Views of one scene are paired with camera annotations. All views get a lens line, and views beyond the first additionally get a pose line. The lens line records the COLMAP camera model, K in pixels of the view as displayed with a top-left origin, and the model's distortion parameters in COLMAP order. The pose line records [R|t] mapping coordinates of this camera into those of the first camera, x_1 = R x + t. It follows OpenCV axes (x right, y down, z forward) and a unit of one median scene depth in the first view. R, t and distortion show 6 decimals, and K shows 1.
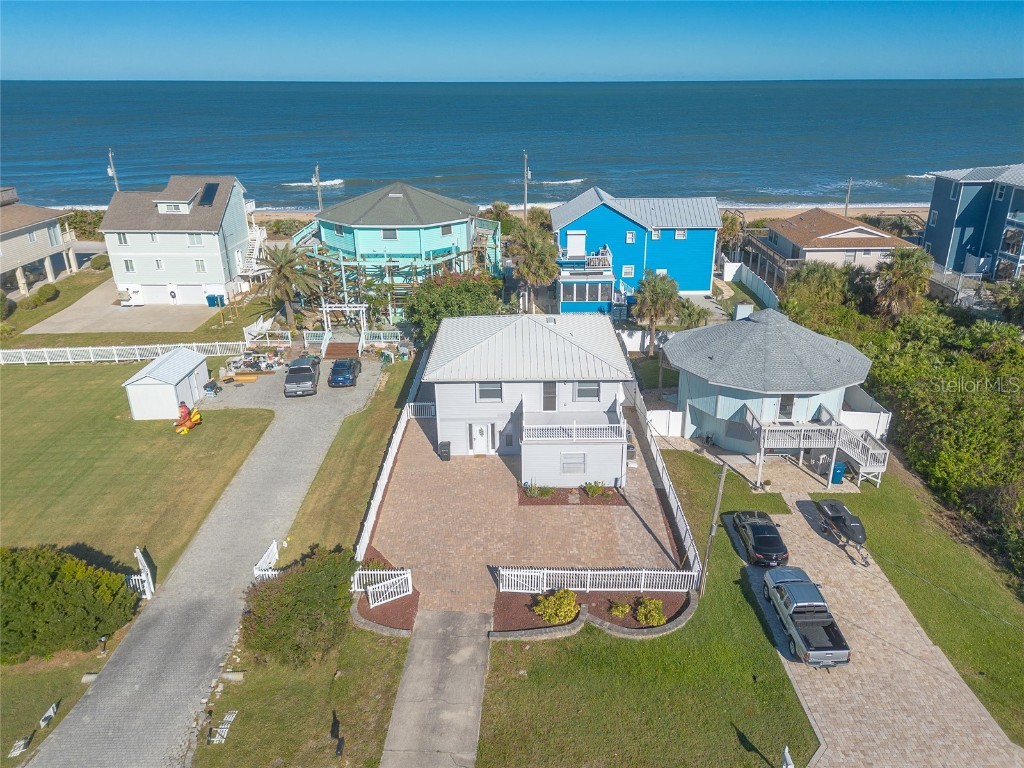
lens RADIAL K [[736.9, 0, 536.9], [0, 736.9, 382.4], [0, 0, 1]] dist [0.078318, -0.084958]
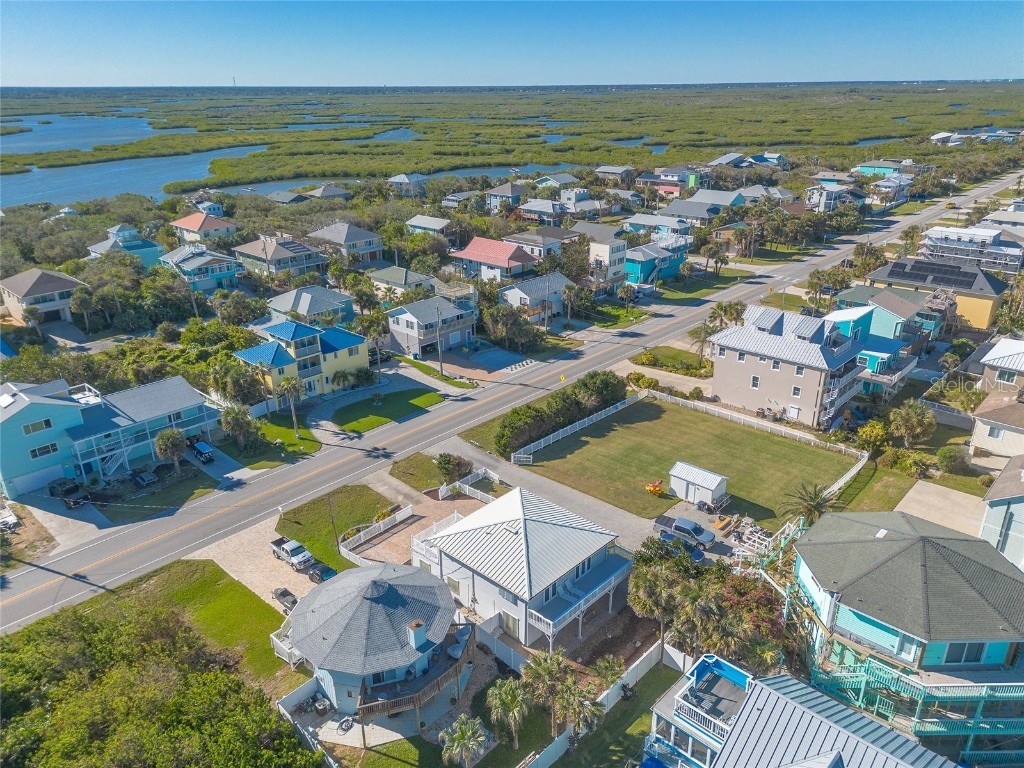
lens RADIAL K [[713.7, 0, 512.0], [0, 713.7, 384.0], [0, 0, 1]] dist [0.072082, -0.080540]
pose [[-0.696651, 0.278633, -0.661091, 0.612921], [-0.260703, 0.760175, 0.595120, -0.807754], [0.668365, 0.586939, -0.456936, 1.095117]]
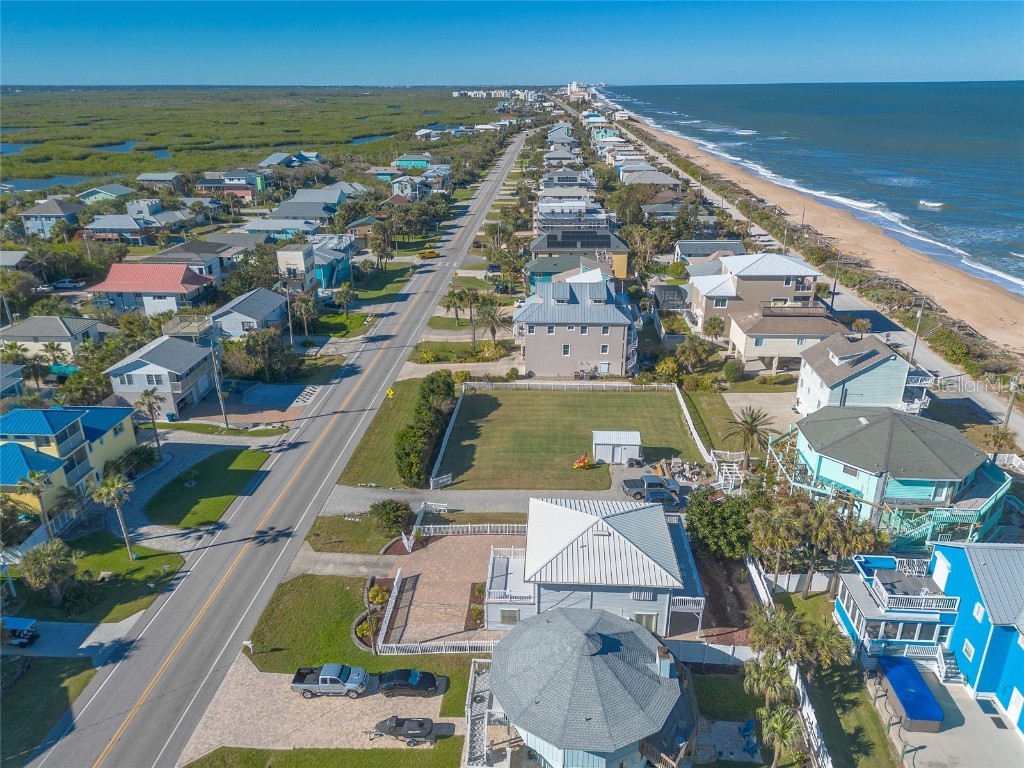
lens RADIAL K [[713.7, 0, 512.0], [0, 713.7, 384.0], [0, 0, 1]] dist [0.072082, -0.080540]
pose [[-0.078345, 0.381202, -0.921166, 0.814881], [-0.368808, 0.847369, 0.382030, -0.546480], [0.926198, 0.369664, 0.074203, 0.509789]]
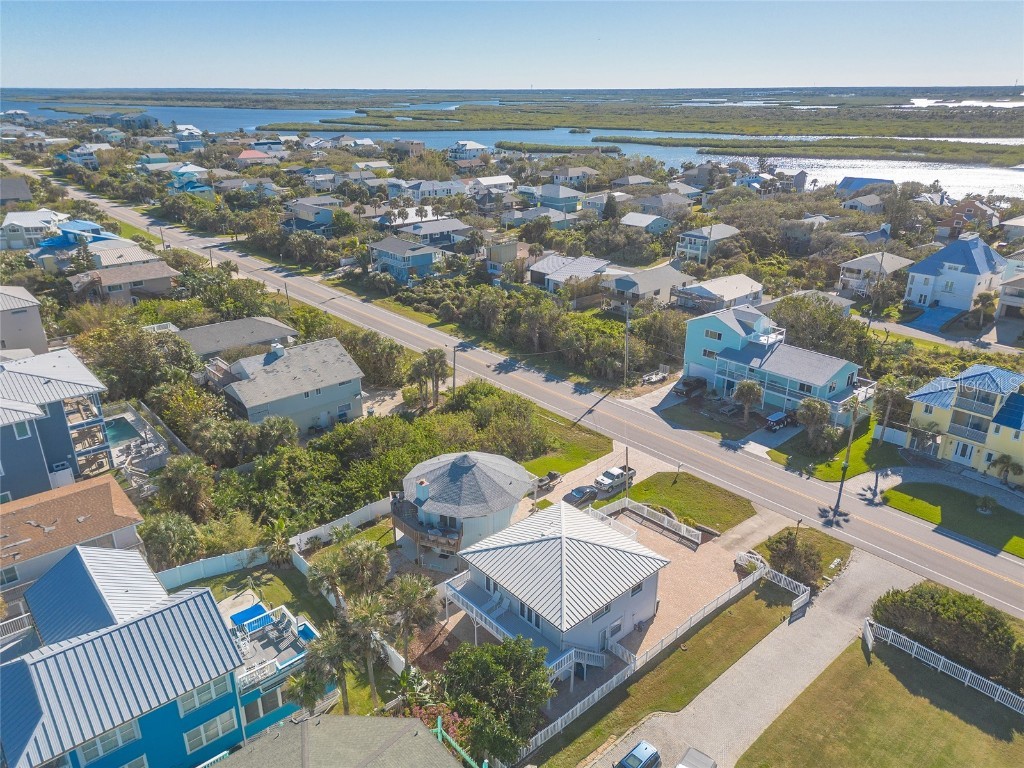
lens RADIAL K [[713.7, 0, 512.0], [0, 713.7, 384.0], [0, 0, 1]] dist [0.072082, -0.080540]
pose [[-0.645781, -0.284873, 0.708389, -0.556804], [0.287240, 0.768988, 0.571096, -0.755665], [-0.707432, 0.572281, -0.414771, 1.067799]]
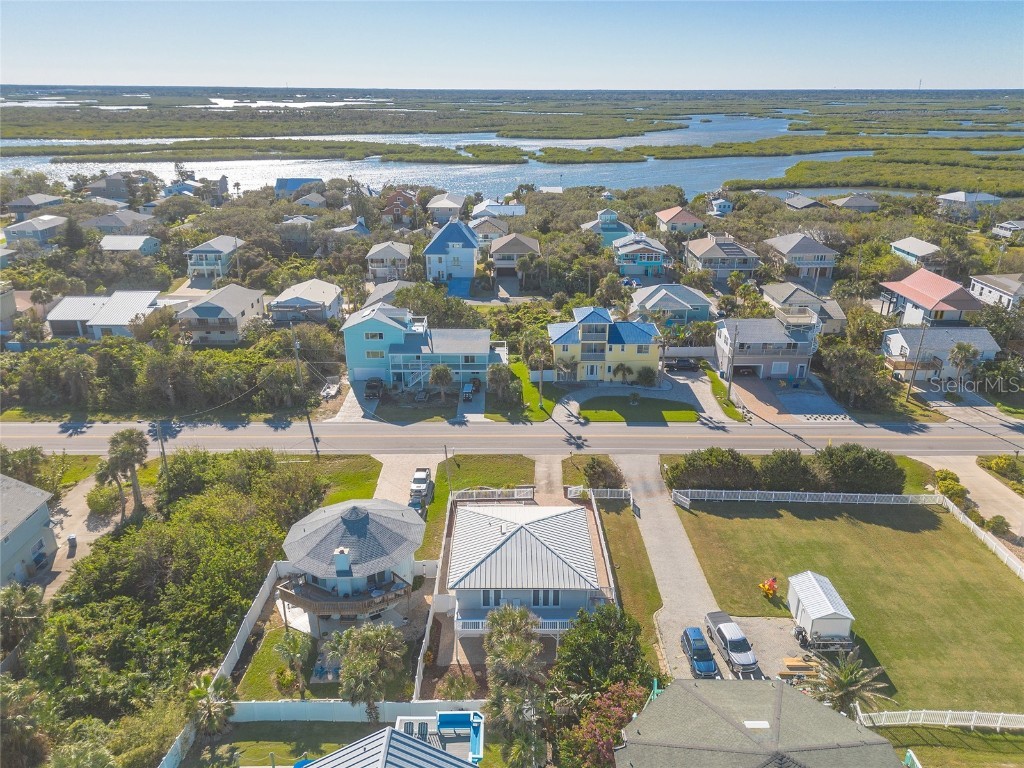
lens RADIAL K [[711.2, 0, 516.6], [0, 711.2, 393.6], [0, 0, 1]] dist [0.077476, -0.082127]
pose [[-0.999923, -0.005914, 0.010929, -0.010366], [0.003481, 0.710992, 0.703191, -0.892319], [-0.011929, 0.703175, -0.710917, 1.328557]]
